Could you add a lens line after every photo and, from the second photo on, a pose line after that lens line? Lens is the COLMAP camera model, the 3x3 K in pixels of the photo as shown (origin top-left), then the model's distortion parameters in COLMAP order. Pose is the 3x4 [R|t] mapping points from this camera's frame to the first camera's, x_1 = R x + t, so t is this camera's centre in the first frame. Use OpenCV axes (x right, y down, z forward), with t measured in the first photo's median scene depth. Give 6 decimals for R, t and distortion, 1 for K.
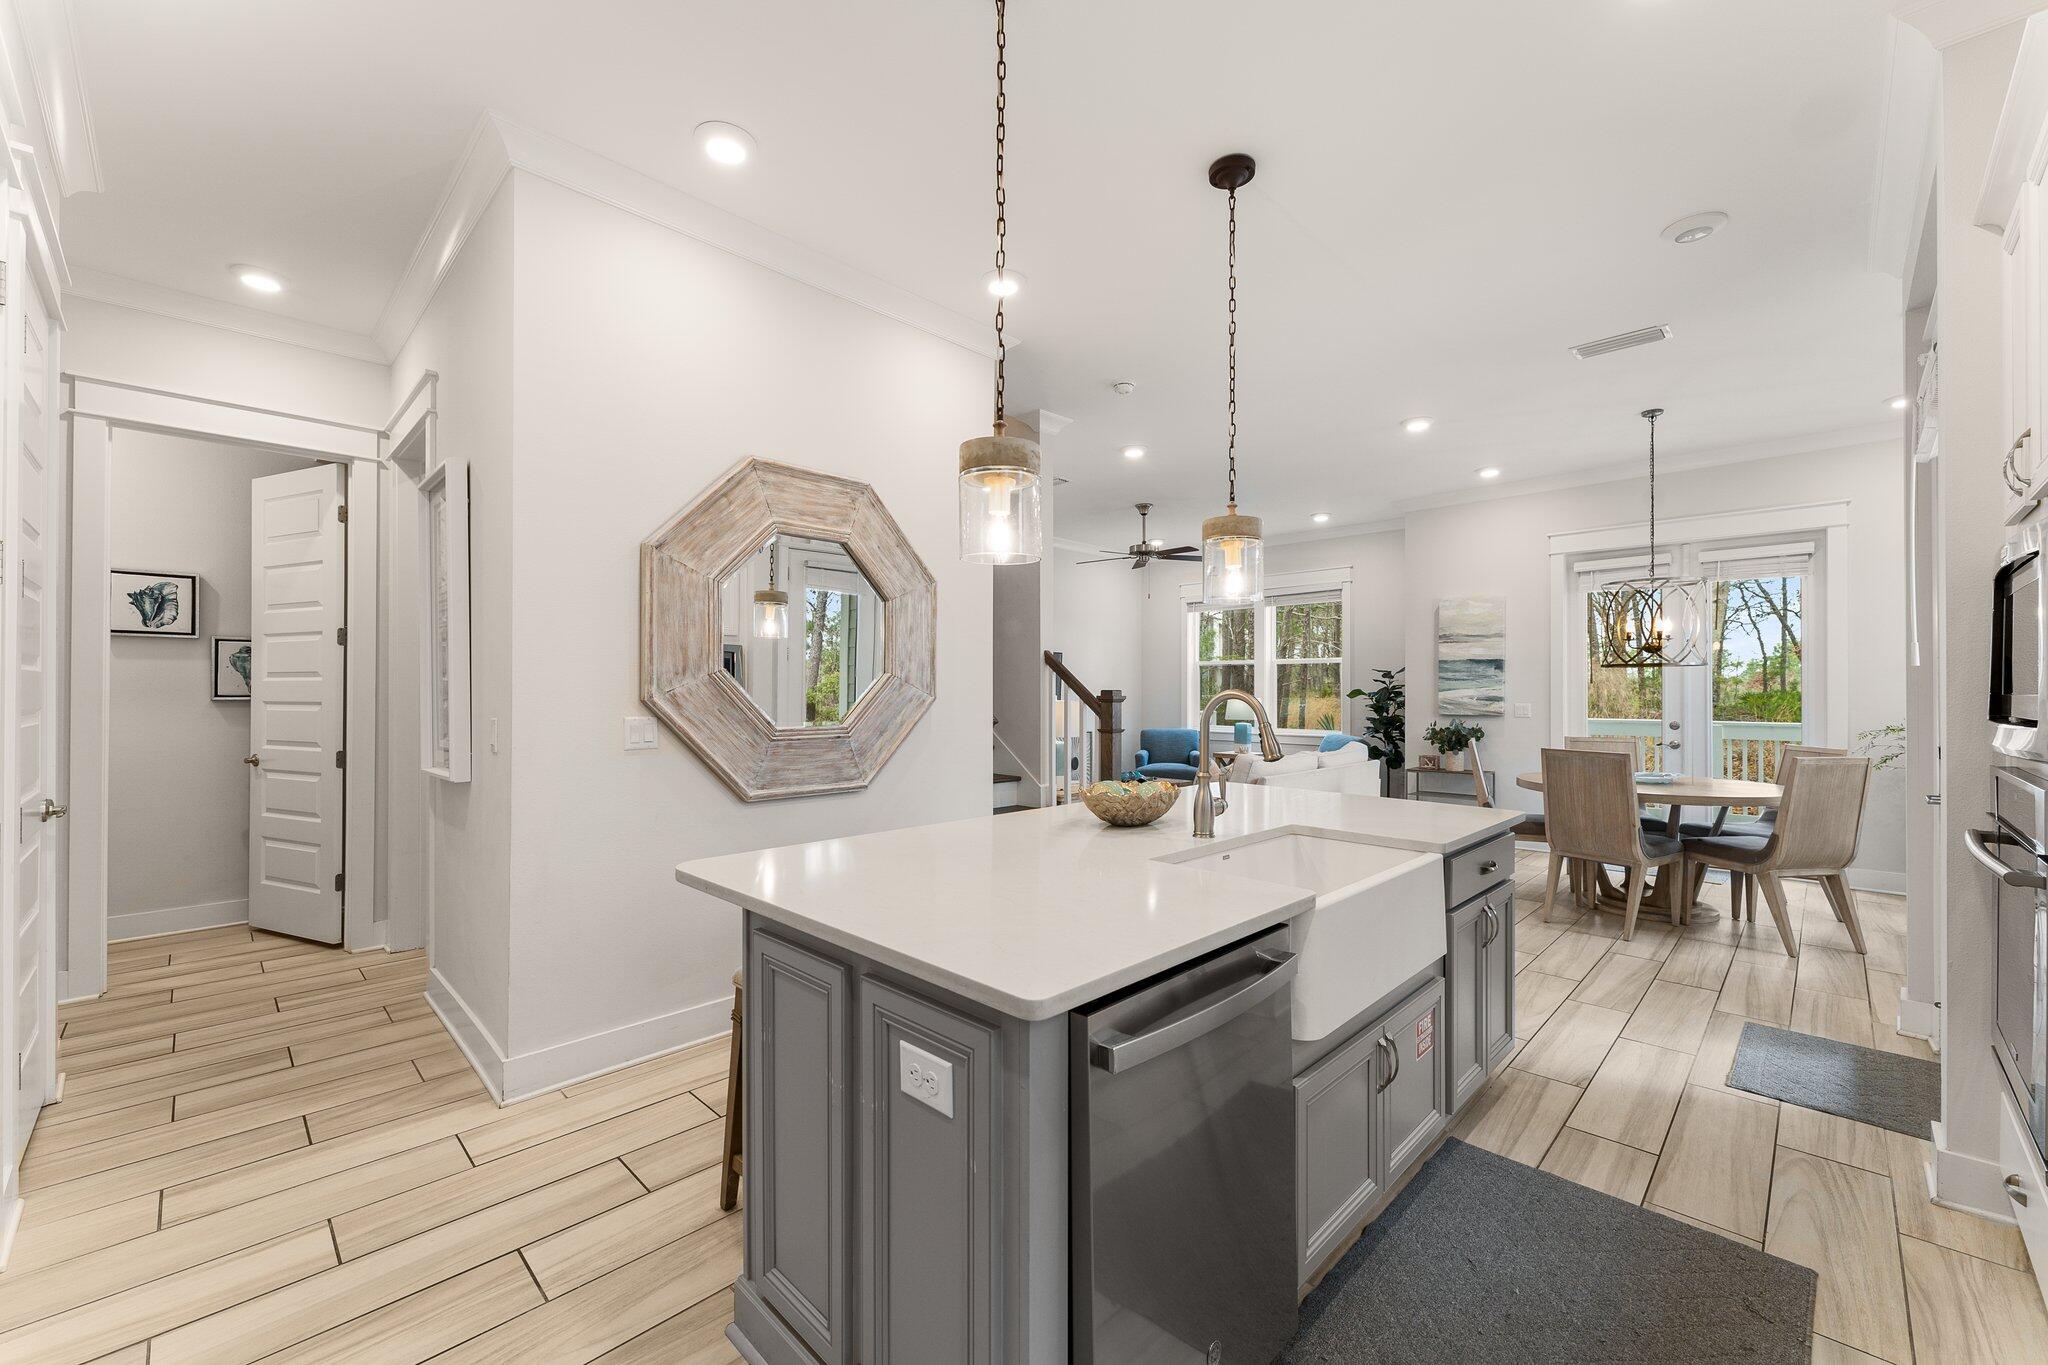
lens RADIAL K [[824.7, 0, 1023.2], [0, 824.7, 688.7], [0, 0, 1]] dist [0.000254, -0.000064]
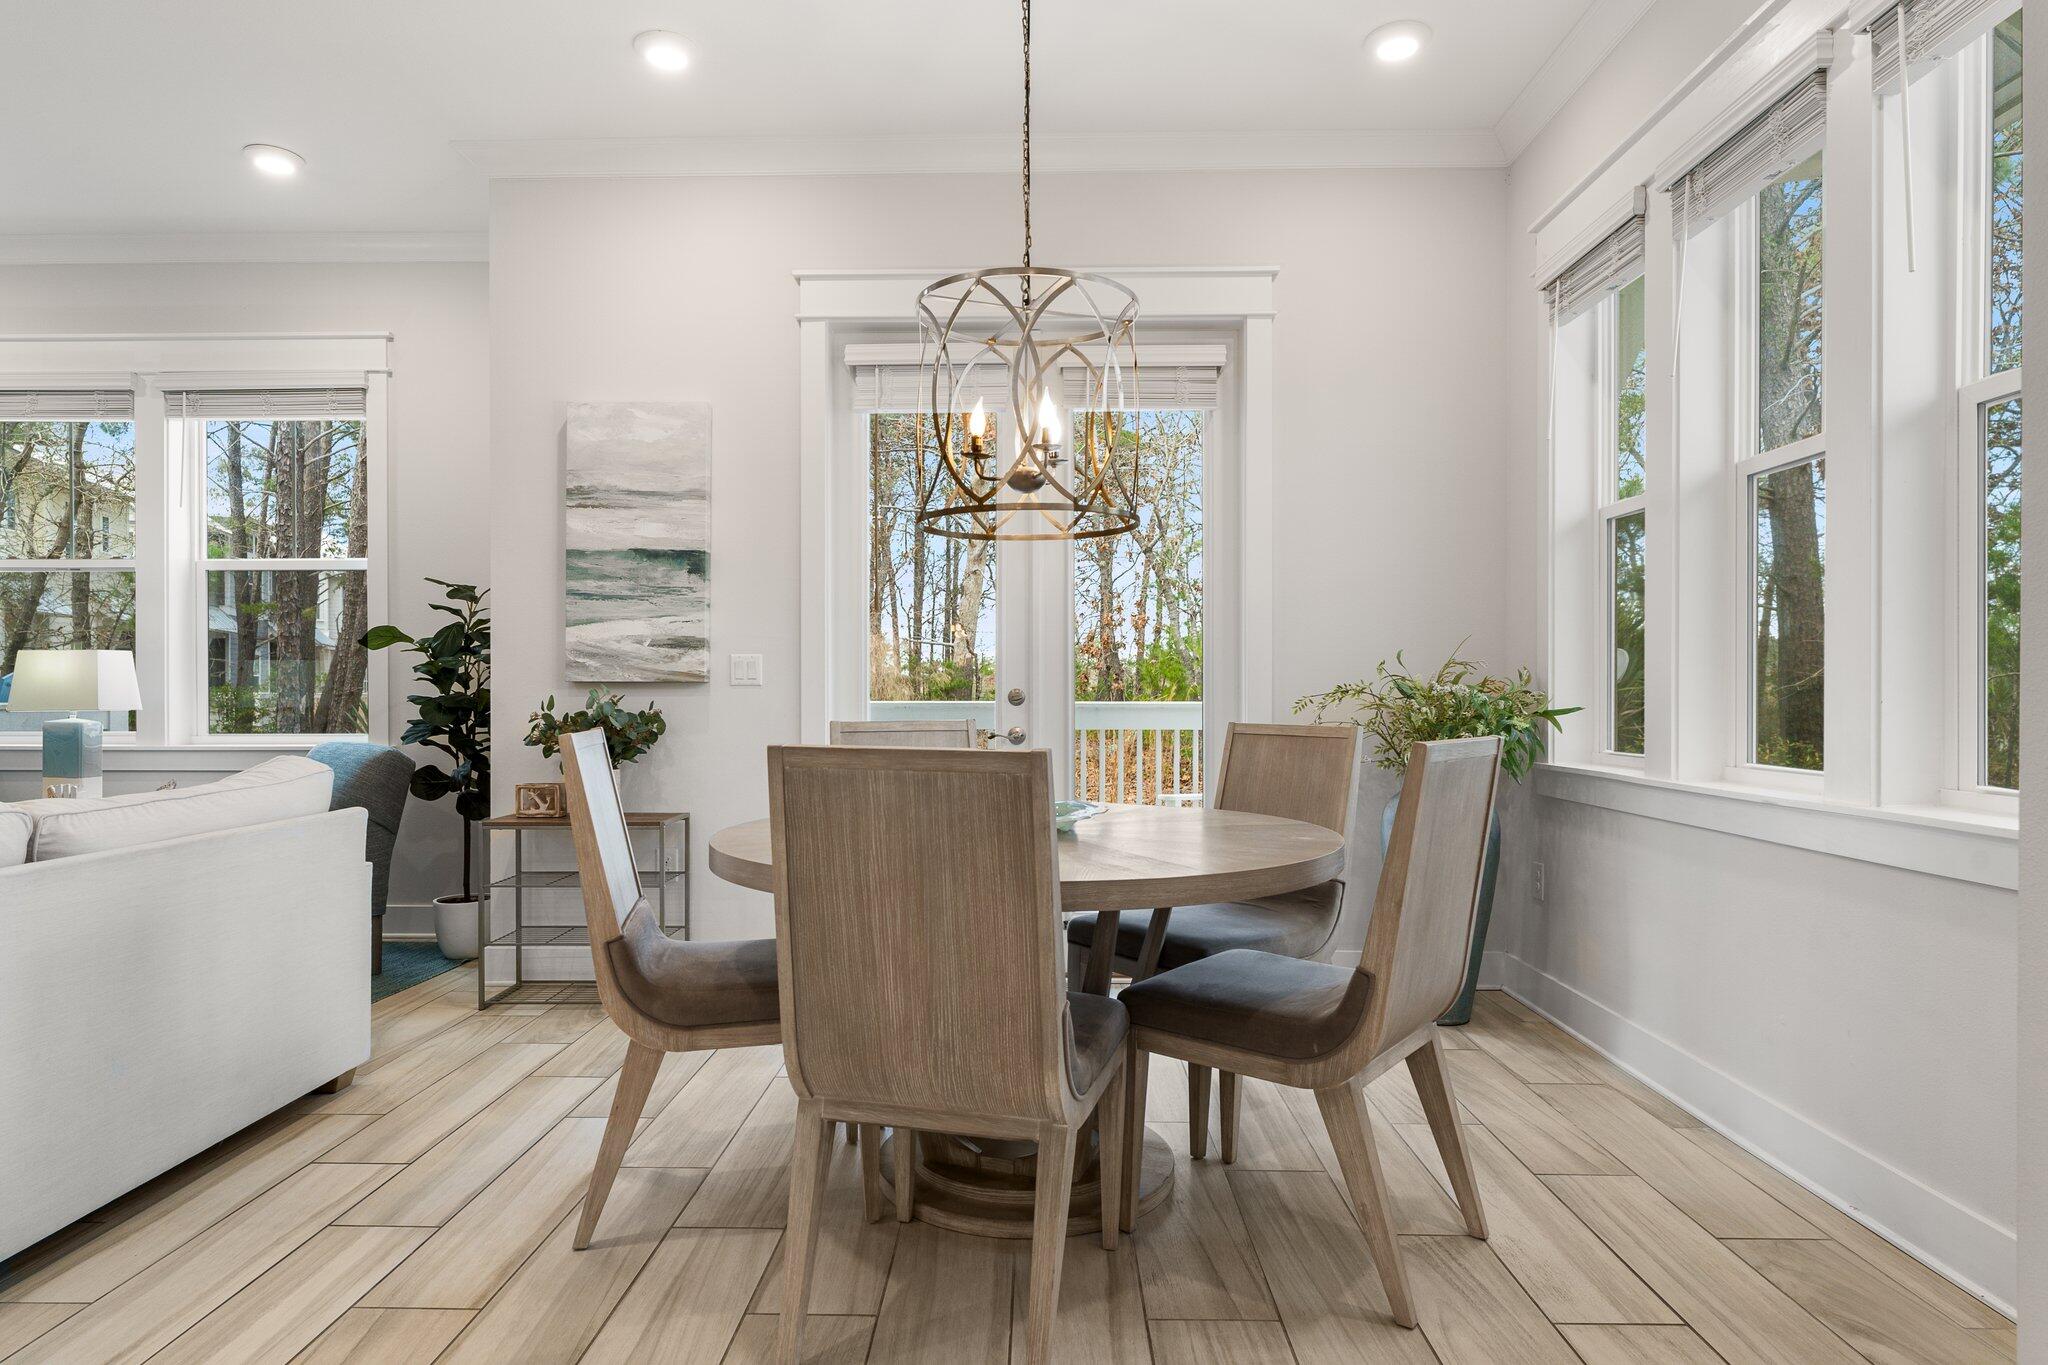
lens RADIAL K [[1123.2, 0, 1023.4], [0, 1123.2, 691.5], [0, 0, 1]] dist [0.001070, -0.000221]
pose [[0.723983, 0.000619, 0.689817, 0.293079], [-0.000894, 1.000000, 0.000041, 0.036924], [-0.689817, -0.000646, 0.723984, 0.454377]]
